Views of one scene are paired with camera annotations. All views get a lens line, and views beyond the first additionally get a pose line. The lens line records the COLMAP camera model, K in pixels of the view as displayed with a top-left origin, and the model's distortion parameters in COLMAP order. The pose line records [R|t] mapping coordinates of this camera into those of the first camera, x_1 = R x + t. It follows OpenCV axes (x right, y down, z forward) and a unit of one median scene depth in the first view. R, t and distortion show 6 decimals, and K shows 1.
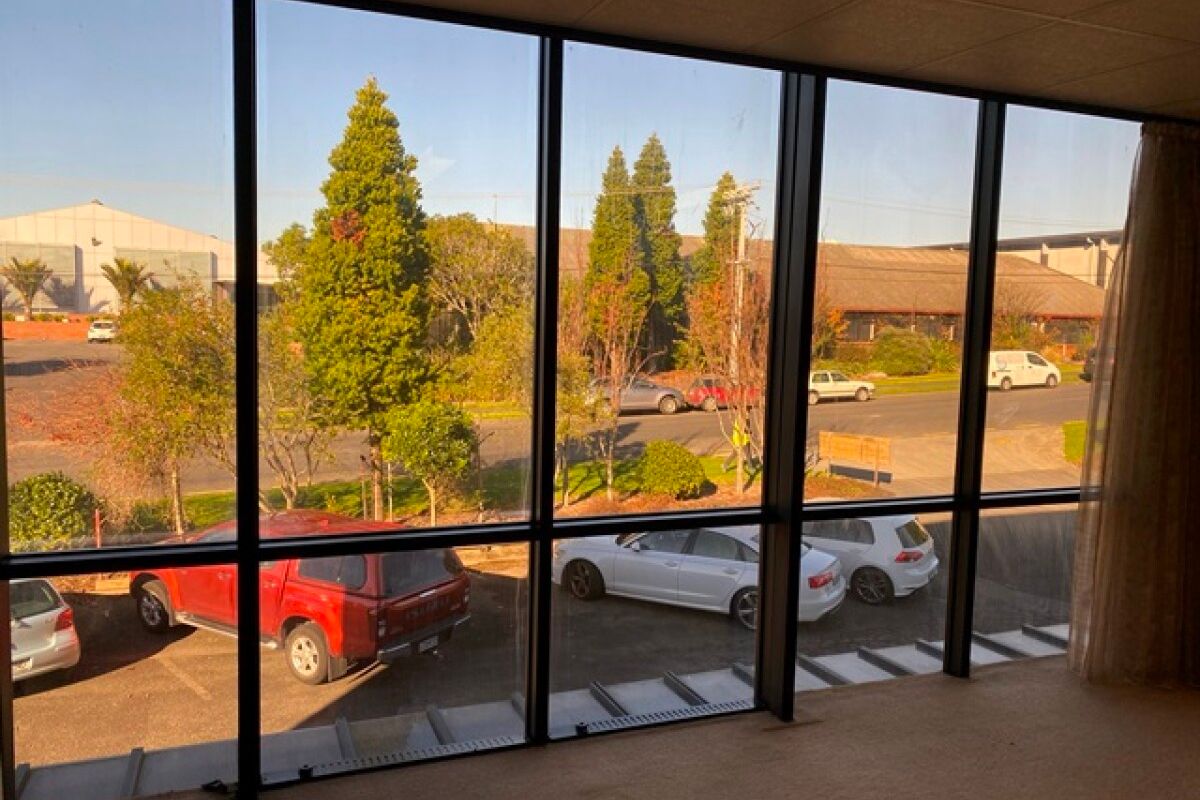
lens RADIAL K [[896.4, 0, 599.7], [0, 896.4, 396.0], [0, 0, 1]] dist [0.009479, 0.000942]
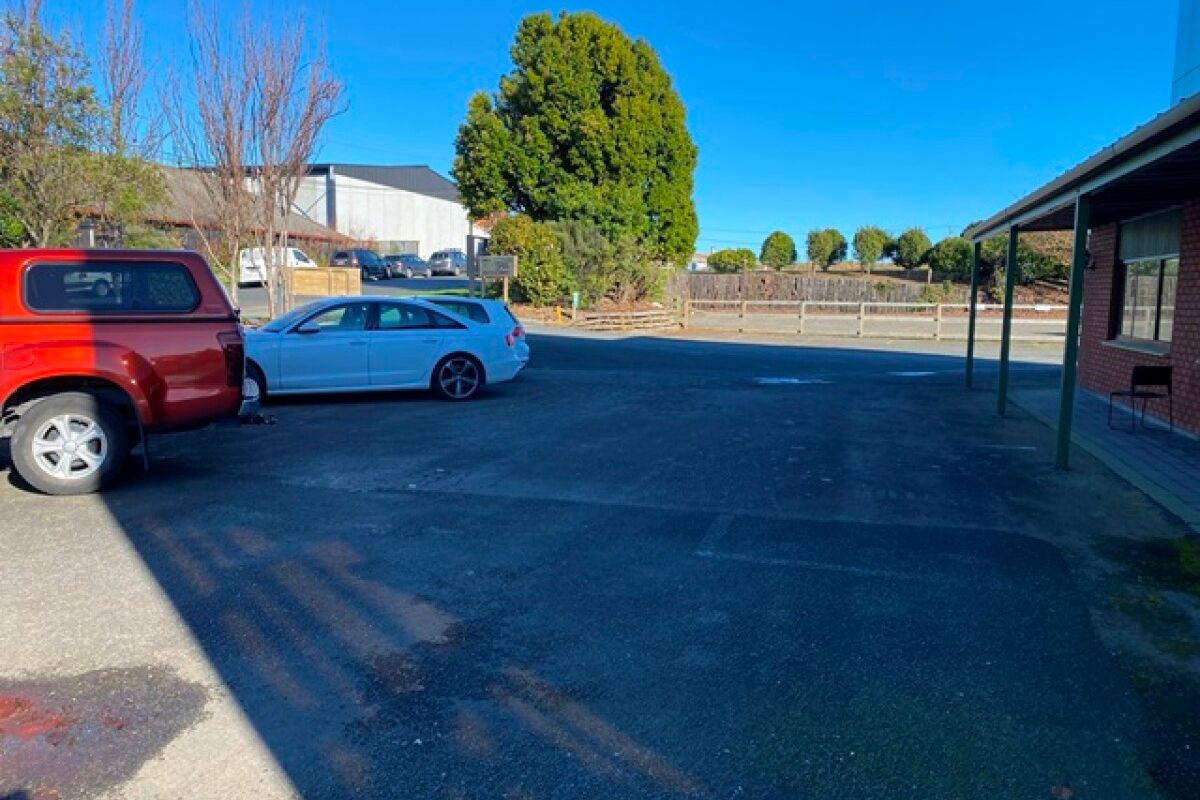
lens RADIAL K [[896.4, 0, 599.7], [0, 896.4, 396.0], [0, 0, 1]] dist [0.009479, 0.000942]
pose [[0.601681, -0.104391, 0.791885, -0.142688], [0.067426, 0.994522, 0.079873, 0.059889], [-0.795885, 0.005336, 0.605424, 0.104196]]
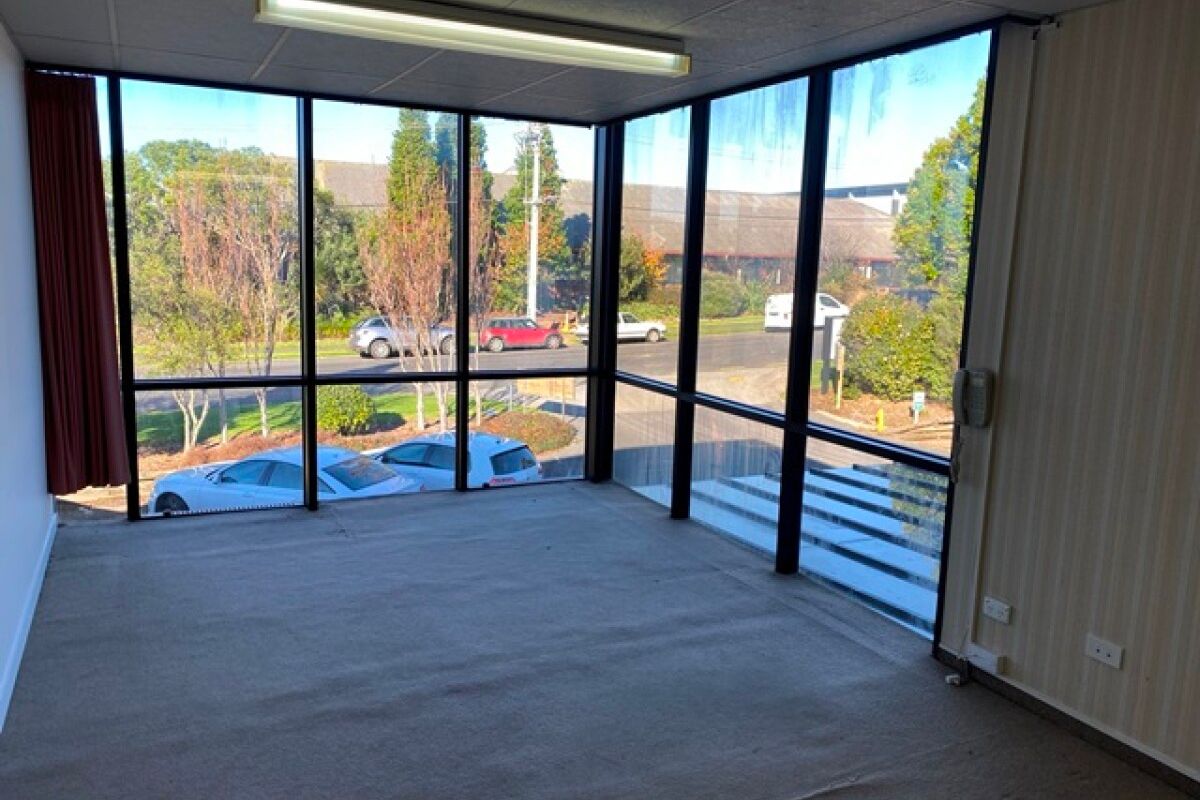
lens RADIAL K [[902.2, 0, 599.3], [0, 902.2, 404.2], [0, 0, 1]] dist [-0.002126, -0.002609]
pose [[0.996075, -0.004923, 0.088372, 0.135946], [-0.001176, 0.997628, 0.068826, 0.005064], [-0.088502, -0.068660, 0.993707, -0.013426]]
